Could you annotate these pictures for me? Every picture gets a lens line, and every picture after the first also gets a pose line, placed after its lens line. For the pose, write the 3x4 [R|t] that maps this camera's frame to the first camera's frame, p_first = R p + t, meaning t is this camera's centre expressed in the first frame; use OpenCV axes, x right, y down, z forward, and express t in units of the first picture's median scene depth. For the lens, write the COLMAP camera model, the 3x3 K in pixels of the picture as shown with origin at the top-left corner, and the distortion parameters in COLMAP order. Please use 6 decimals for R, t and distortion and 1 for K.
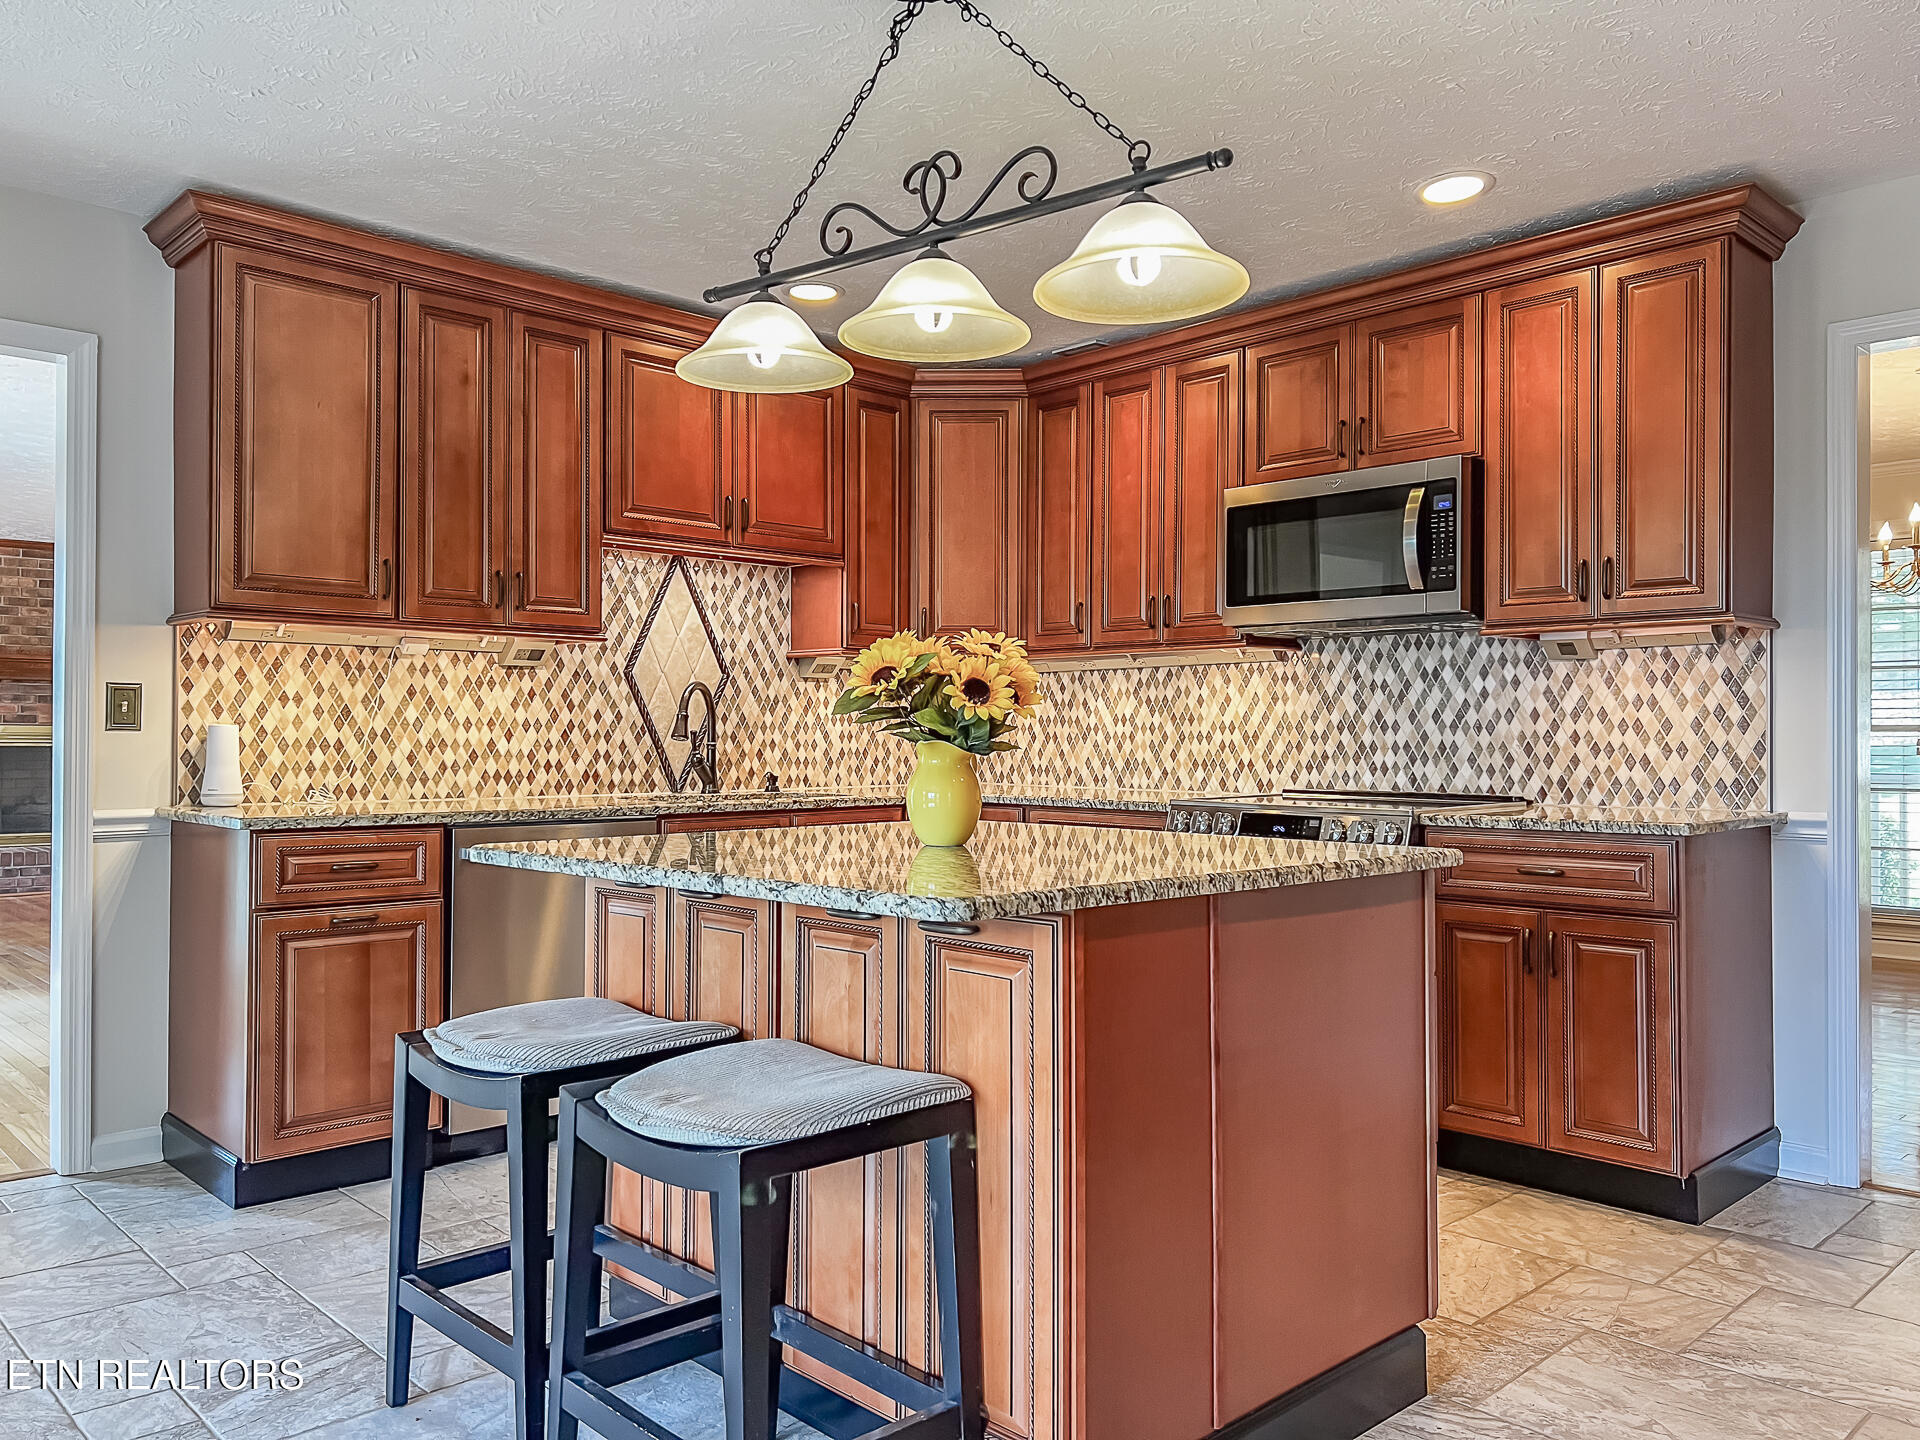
lens RADIAL K [[1432.9, 0, 966.5], [0, 1432.9, 723.5], [0, 0, 1]] dist [0.070290, -0.086329]
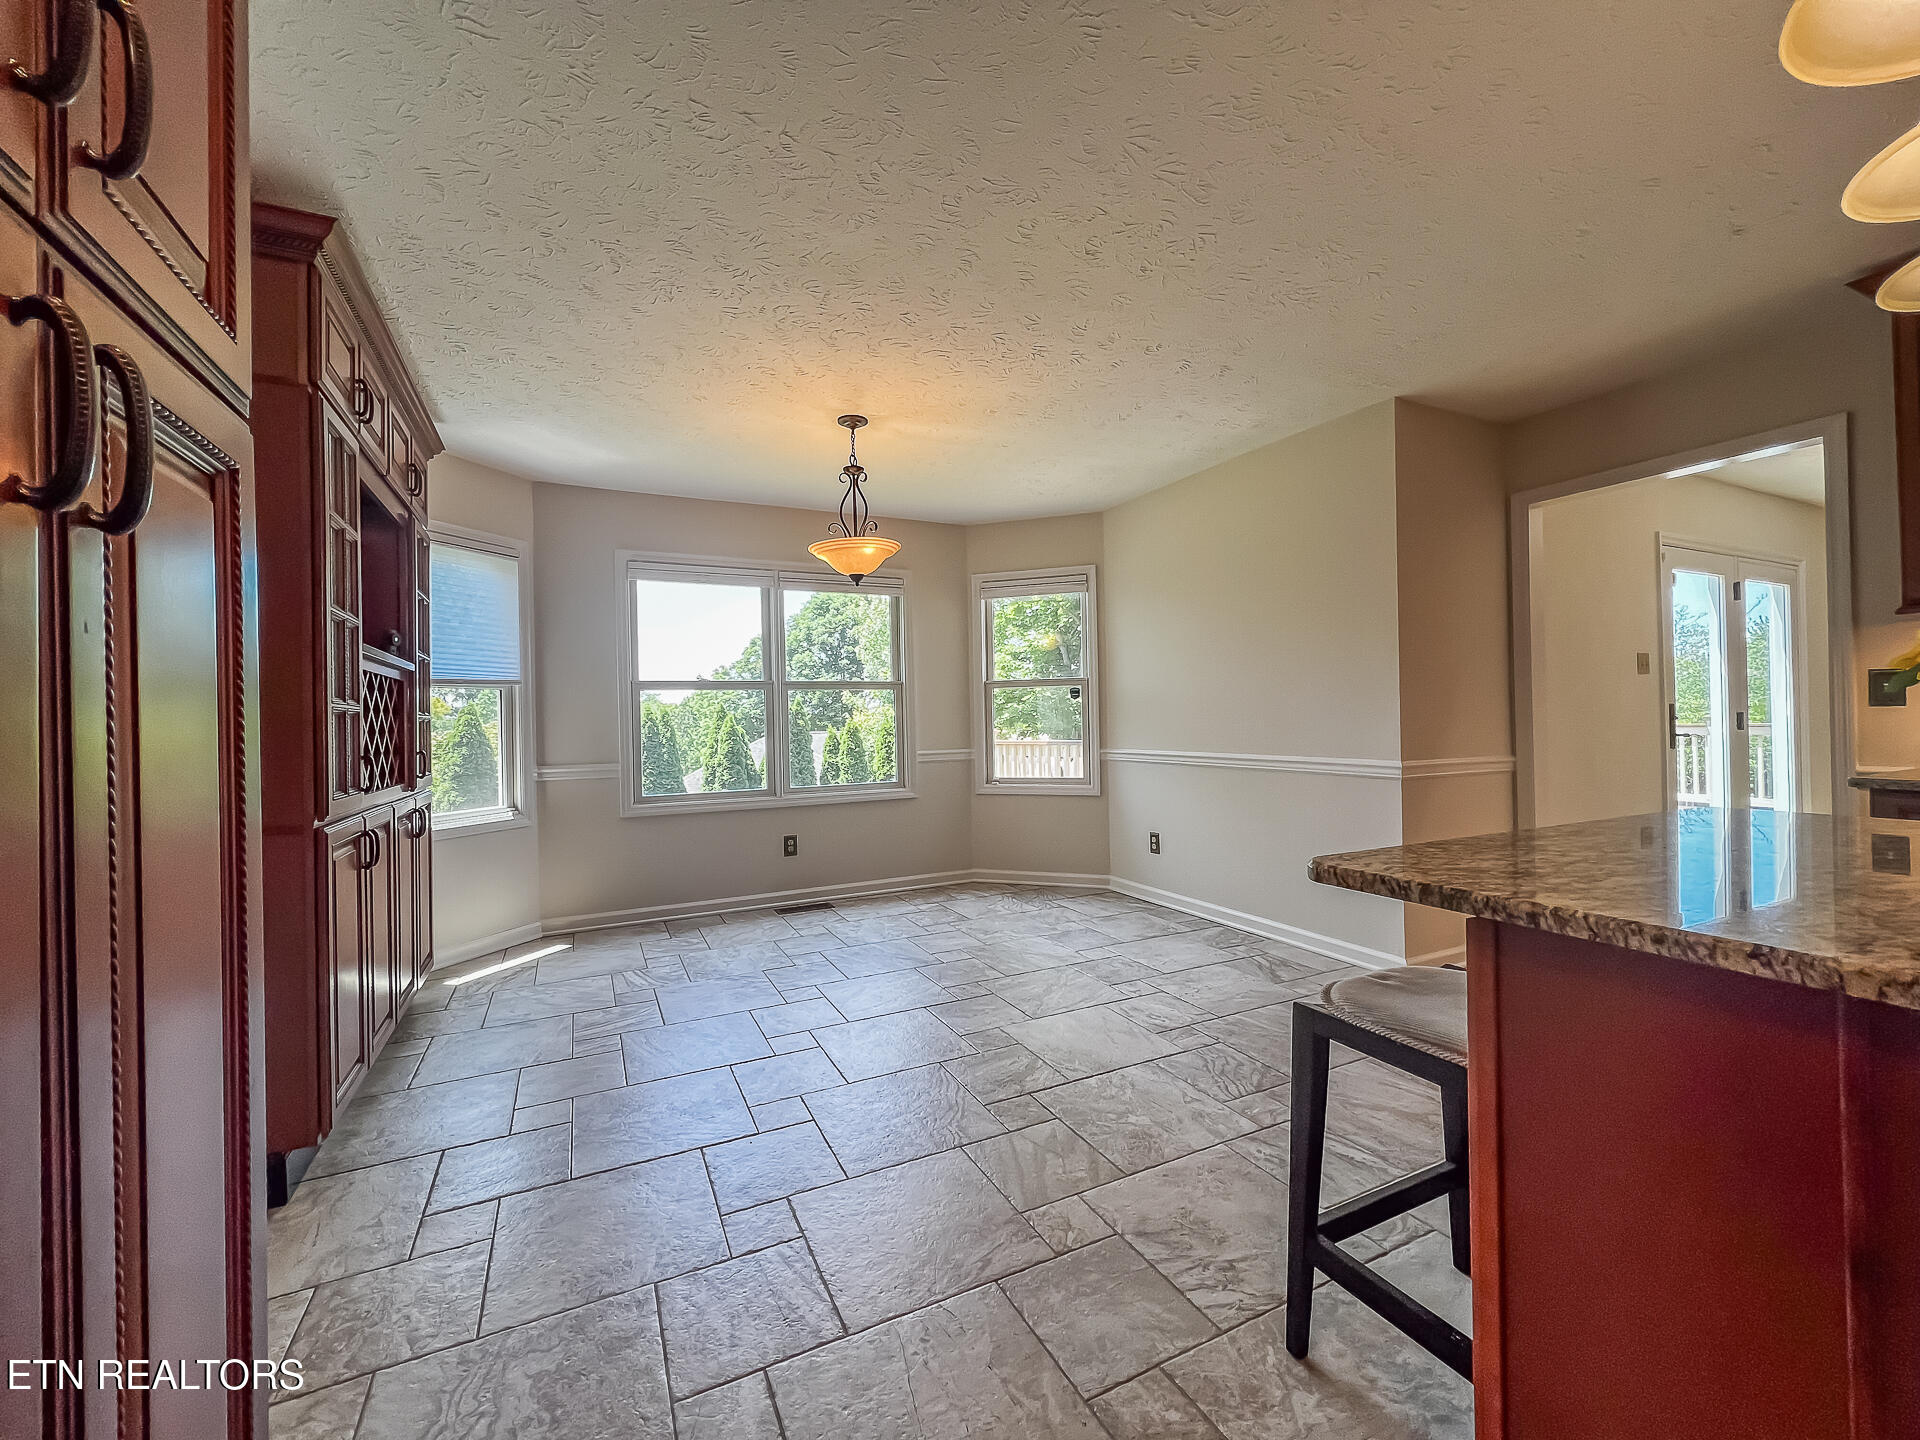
lens RADIAL K [[769.1, 0, 946.8], [0, 769.1, 716.3], [0, 0, 1]] dist [-0.002380, 0.000419]
pose [[-0.305800, -0.001924, -0.952094, 0.298275], [0.026341, 0.999598, -0.010481, -0.000786], [0.951731, -0.028284, -0.305626, 0.379999]]
